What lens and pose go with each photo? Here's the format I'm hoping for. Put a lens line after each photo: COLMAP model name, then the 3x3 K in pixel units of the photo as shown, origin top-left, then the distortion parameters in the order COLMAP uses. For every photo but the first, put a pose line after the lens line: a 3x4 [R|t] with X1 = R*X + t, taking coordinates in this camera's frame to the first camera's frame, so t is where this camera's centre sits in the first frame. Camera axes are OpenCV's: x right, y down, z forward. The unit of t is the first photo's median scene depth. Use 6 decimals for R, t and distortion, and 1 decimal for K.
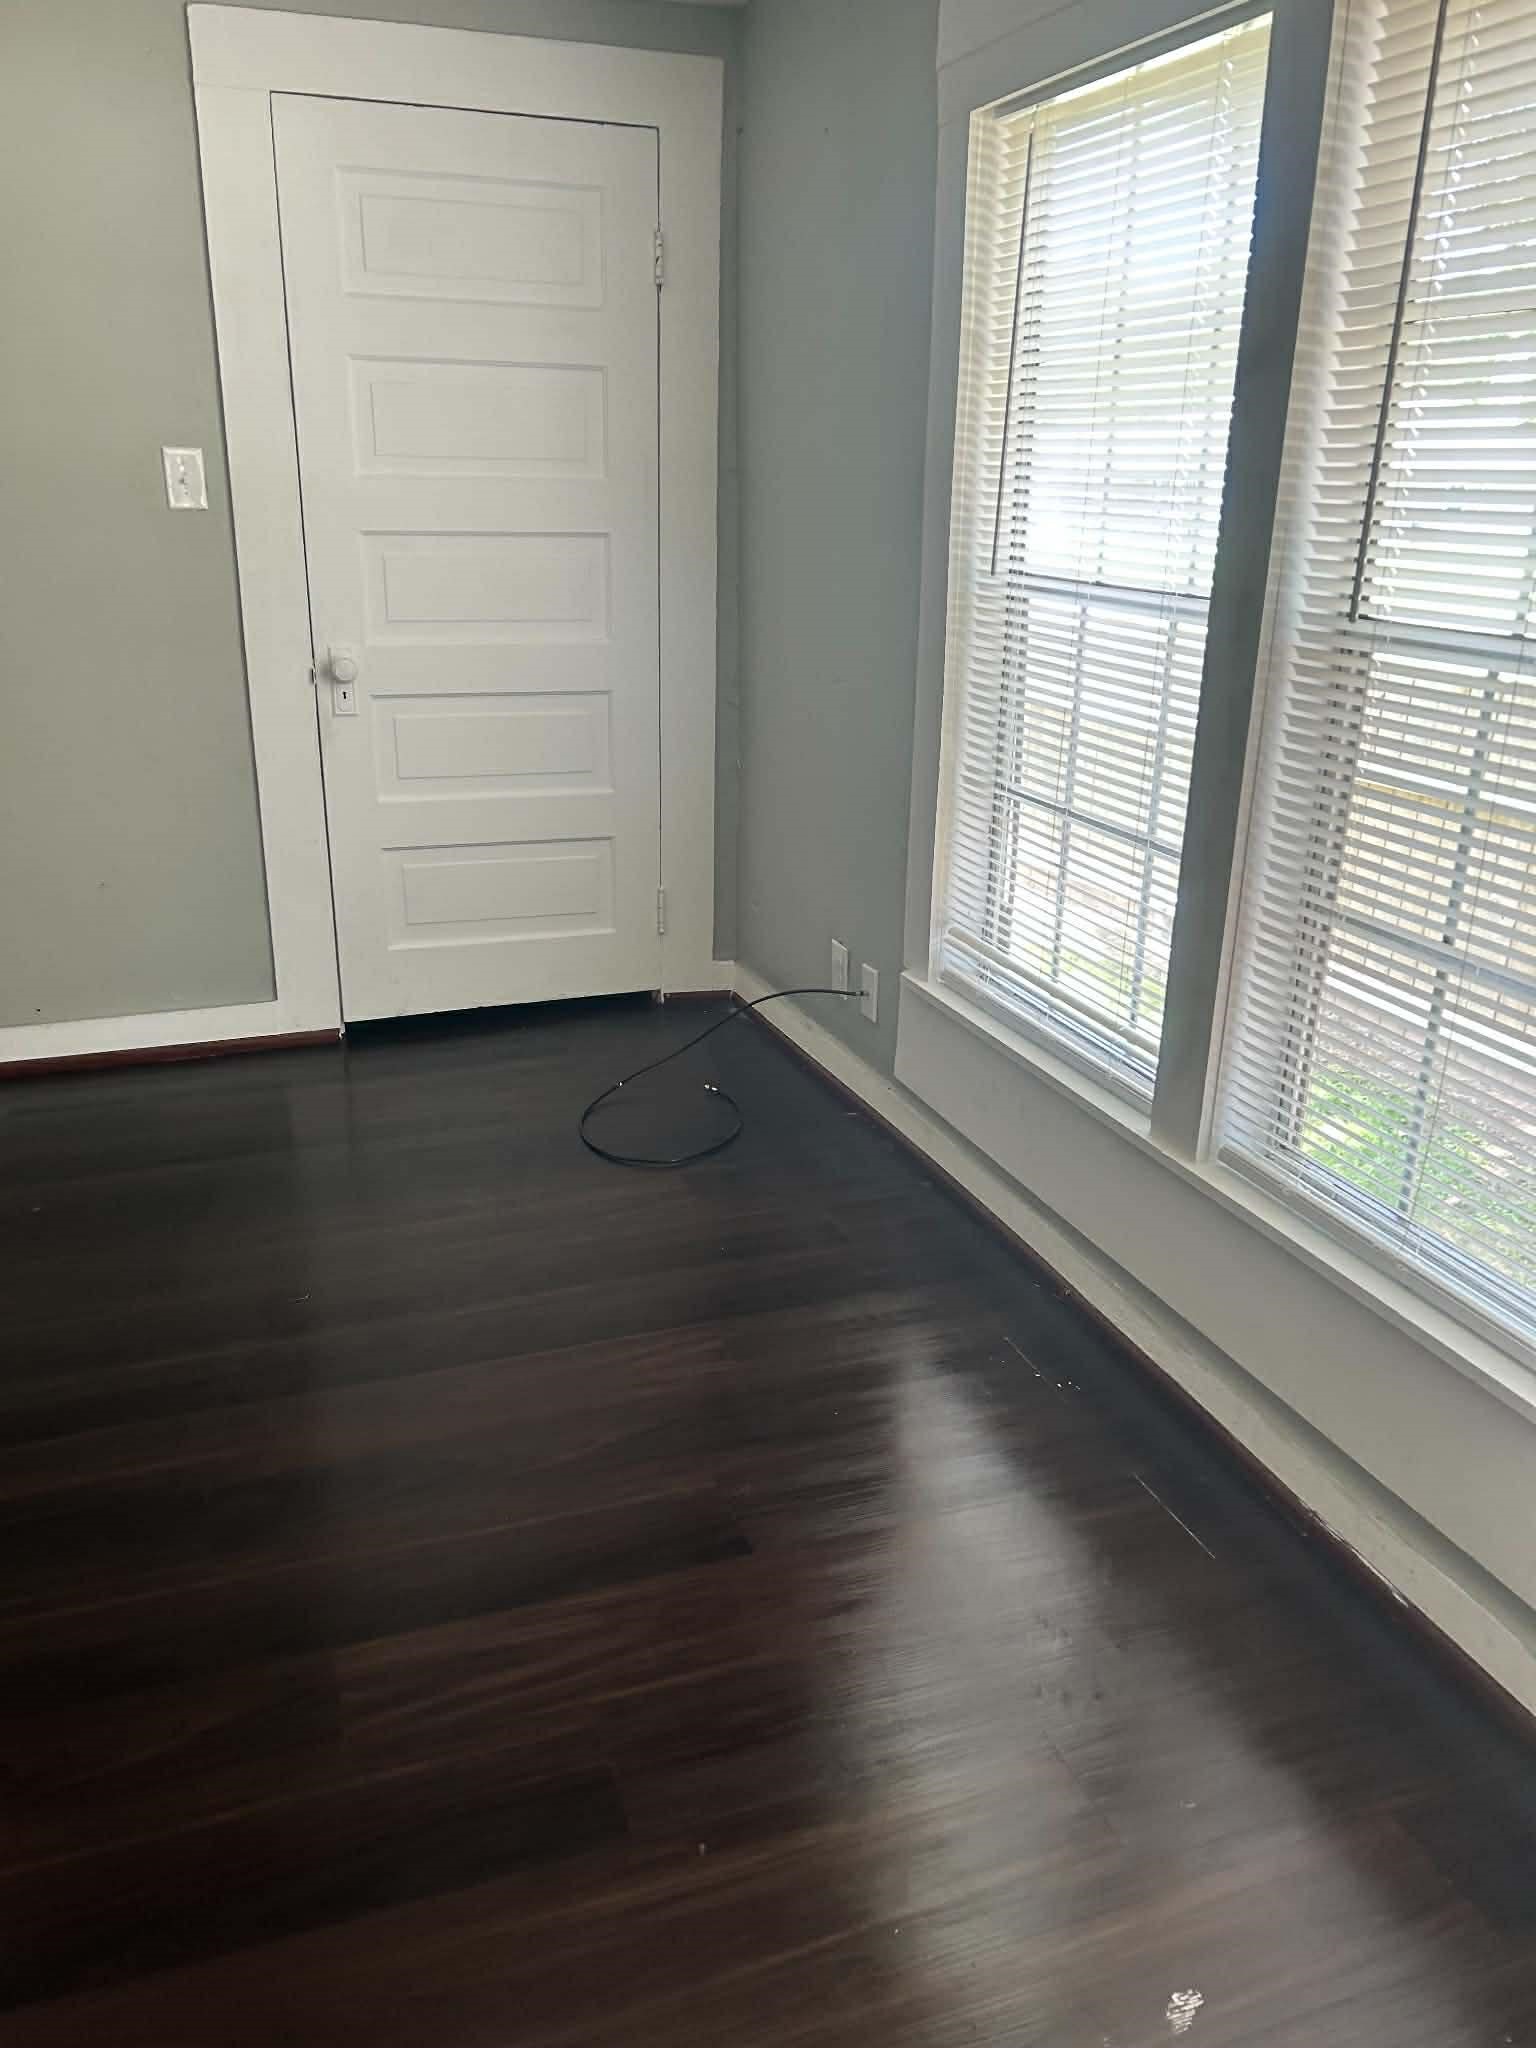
lens RADIAL K [[1530.8, 0, 748.7], [0, 1530.8, 1045.0], [0, 0, 1]] dist [0.041573, -0.046149]
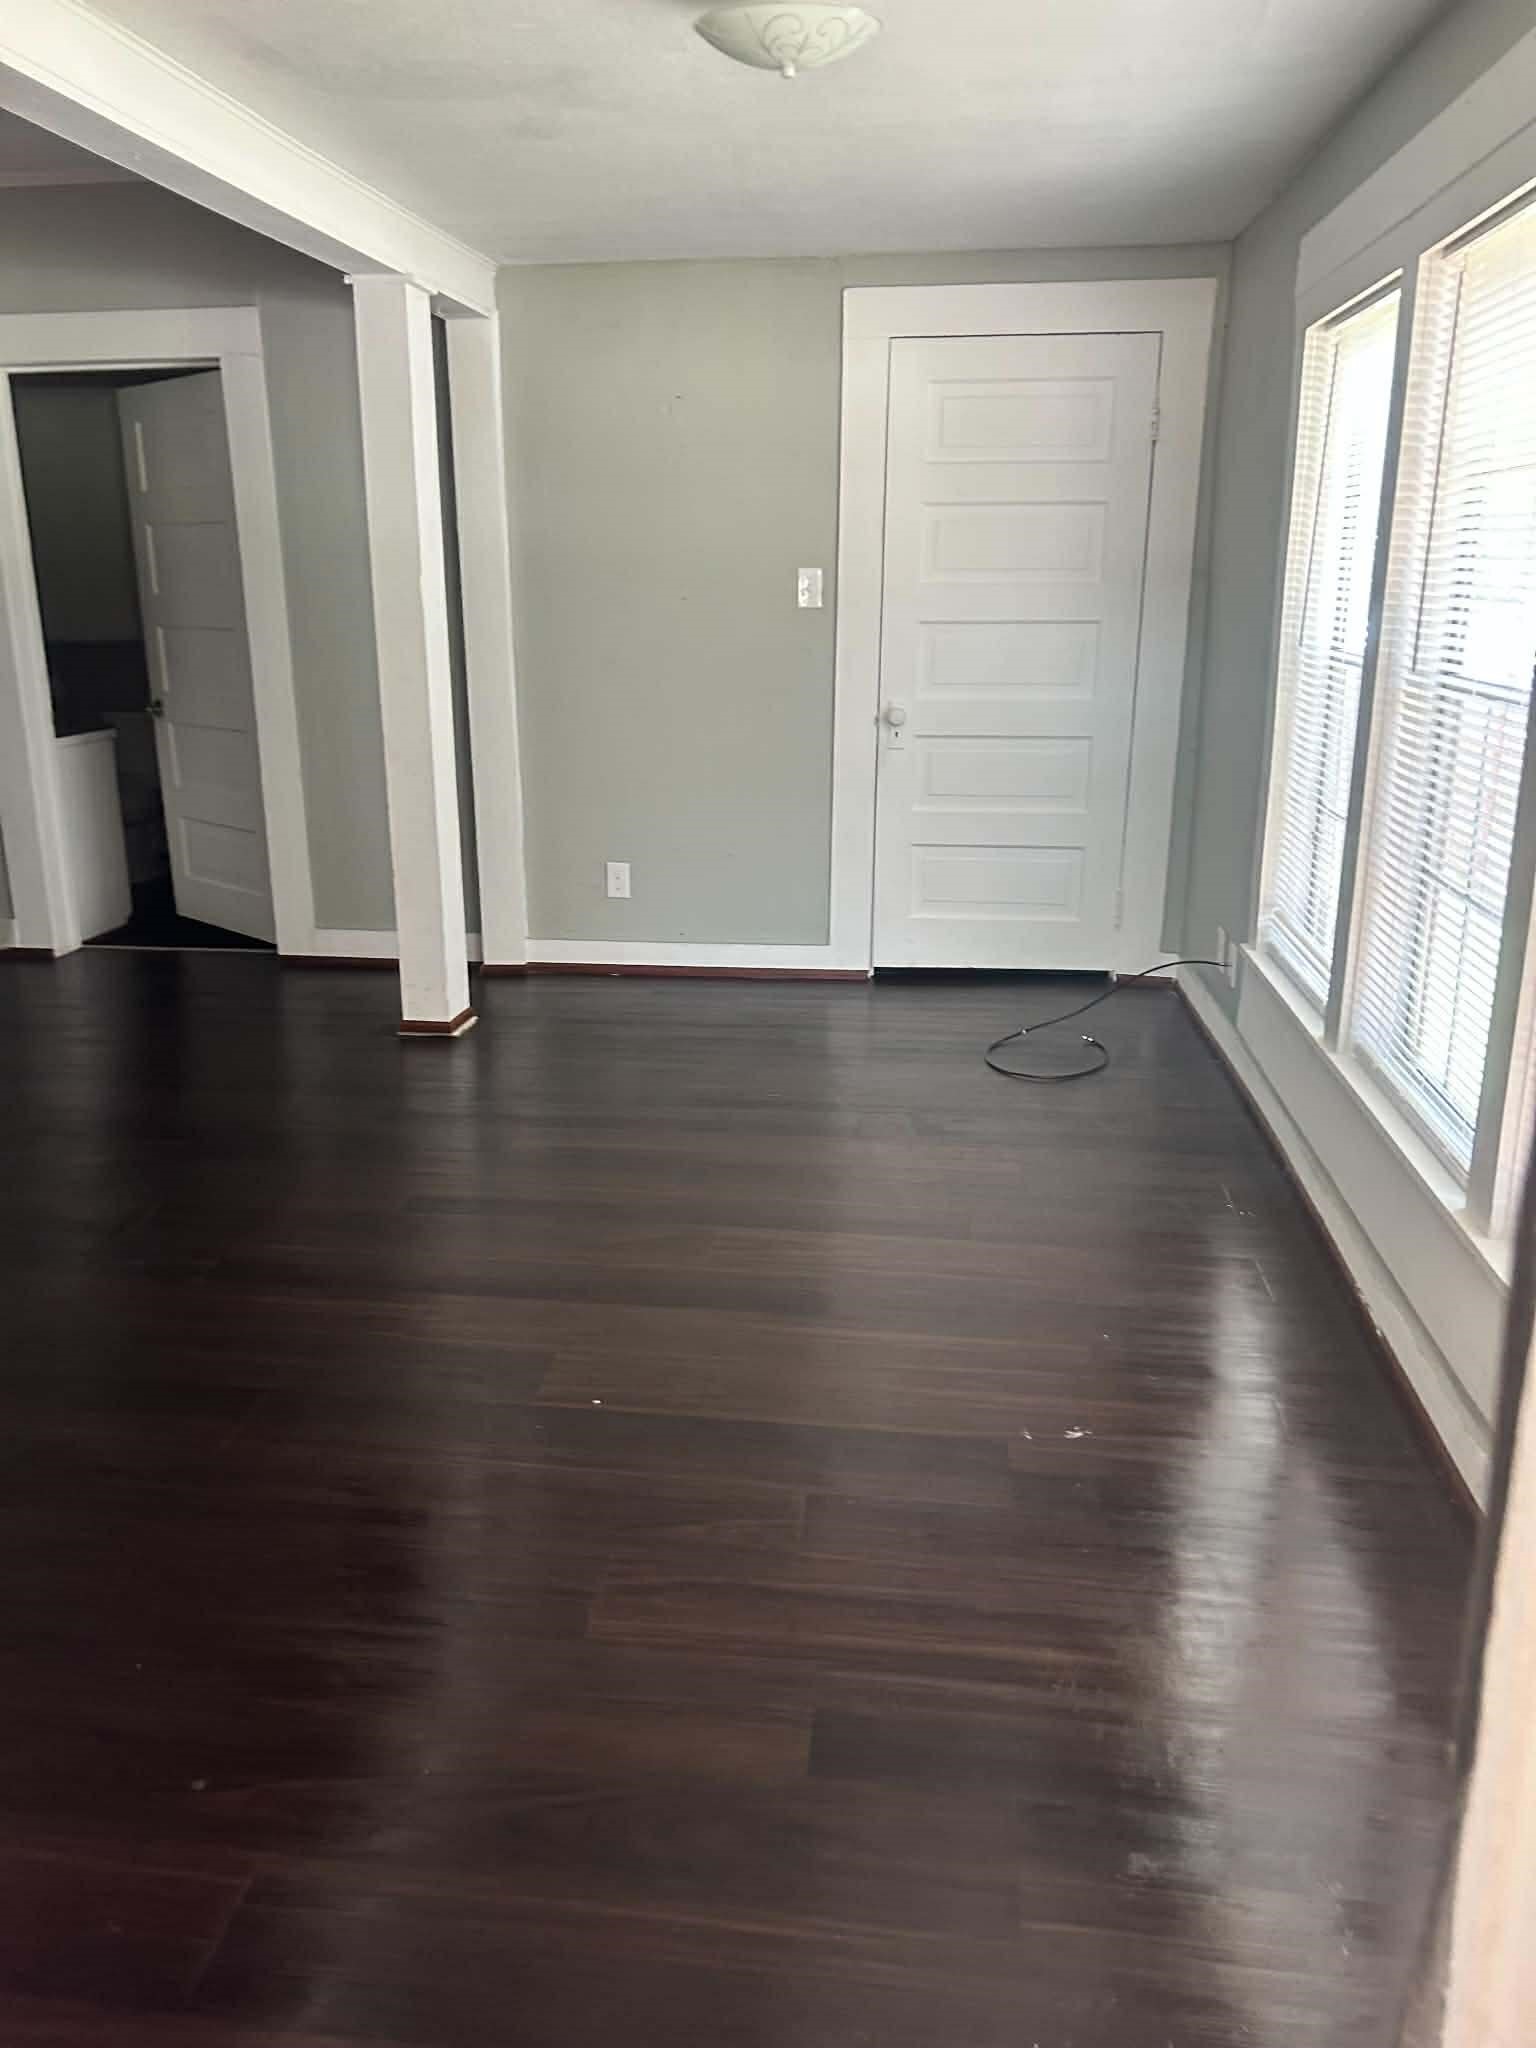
lens RADIAL K [[1530.8, 0, 726.8], [0, 1530.8, 1012.1], [0, 0, 1]] dist [0.041573, -0.046149]
pose [[0.886282, 0.108505, -0.450257, 0.304296], [-0.142914, 0.988800, -0.043024, 0.127907], [0.440545, 0.102479, 0.891862, -0.358021]]
